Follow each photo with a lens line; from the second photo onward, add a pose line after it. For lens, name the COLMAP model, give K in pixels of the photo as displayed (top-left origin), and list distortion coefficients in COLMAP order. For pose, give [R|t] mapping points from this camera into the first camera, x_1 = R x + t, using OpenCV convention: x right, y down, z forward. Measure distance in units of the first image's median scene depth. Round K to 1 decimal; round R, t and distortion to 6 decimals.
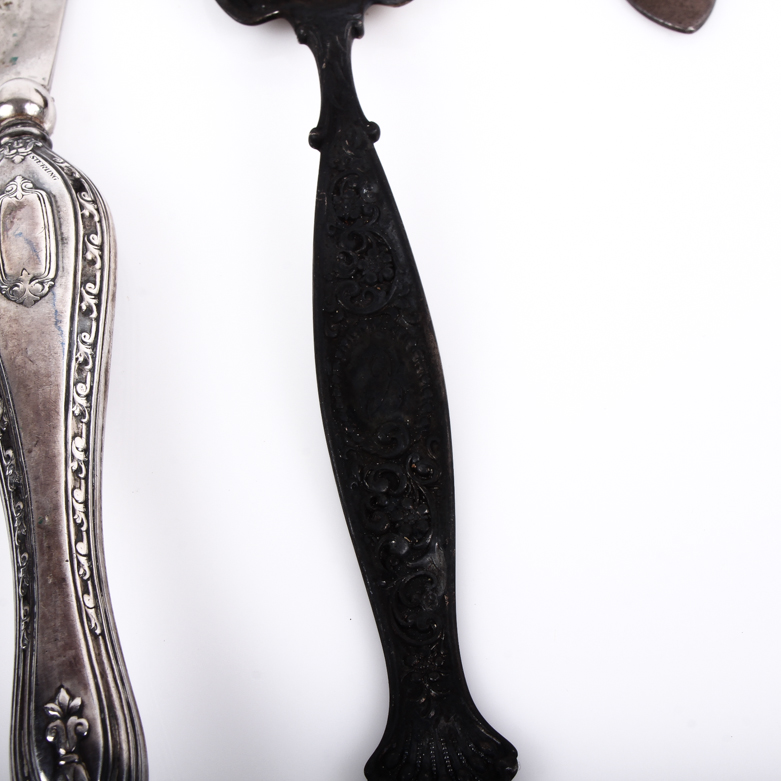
lens RADIAL K [[1393.3, 0, 390.6], [0, 1393.3, 394.7], [0, 0, 1]] dist [-0.094722, 0.000000]
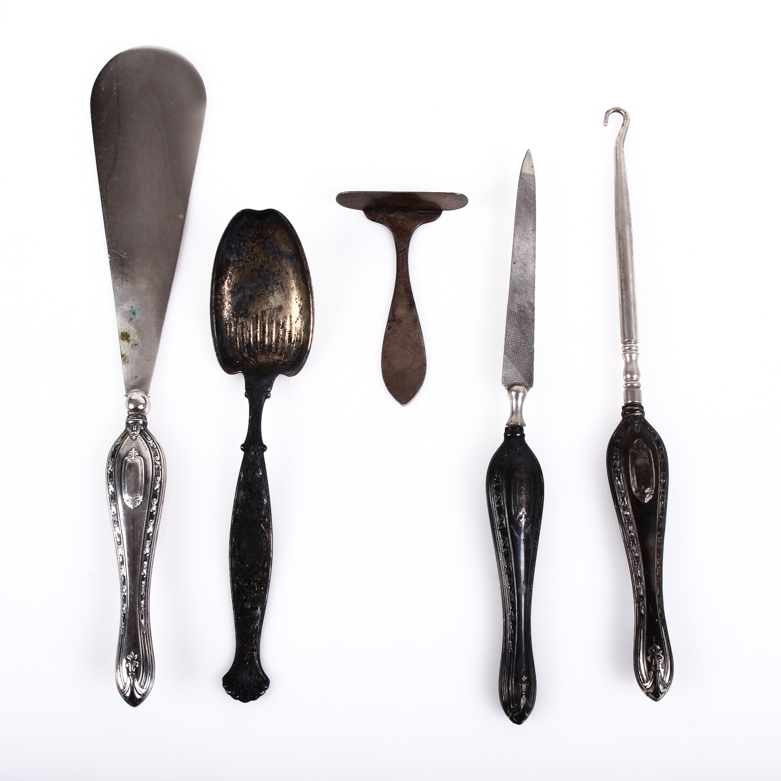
lens RADIAL K [[1393.3, 0, 389.1], [0, 1393.3, 389.4], [0, 0, 1]] dist [-0.094722, 0.000000]
pose [[0.985613, 0.163900, -0.041286, 0.346566], [-0.143323, 0.939923, 0.309844, -1.271080], [0.089589, -0.299469, 0.949891, -1.639456]]
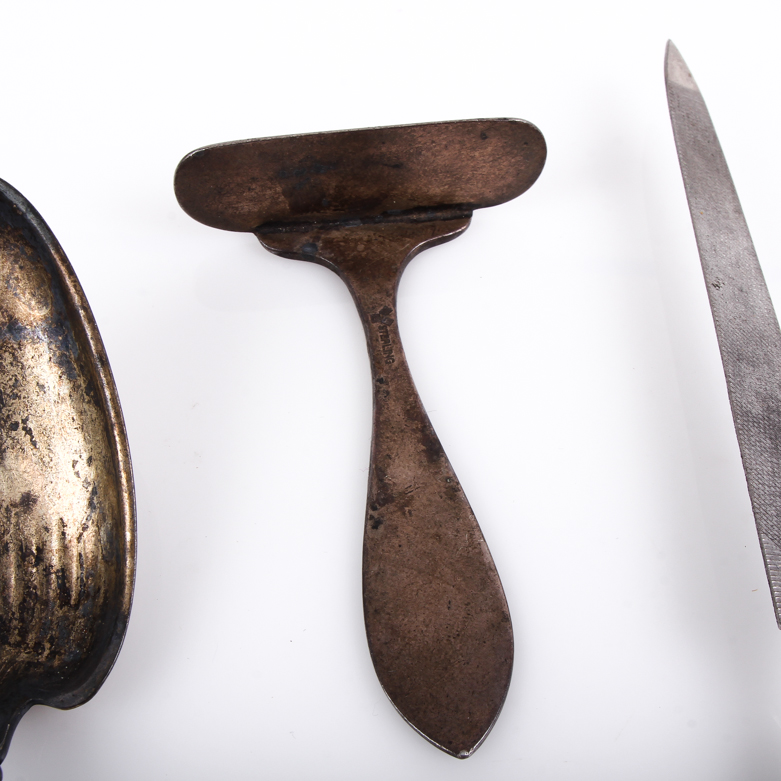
lens RADIAL K [[1393.3, 0, 388.5], [0, 1393.3, 389.2], [0, 0, 1]] dist [-0.094722, 0.000000]
pose [[0.999462, 0.030195, 0.012809, 0.194104], [-0.029175, 0.996871, -0.073467, -0.482336], [-0.014988, 0.073054, 0.997215, 0.301037]]
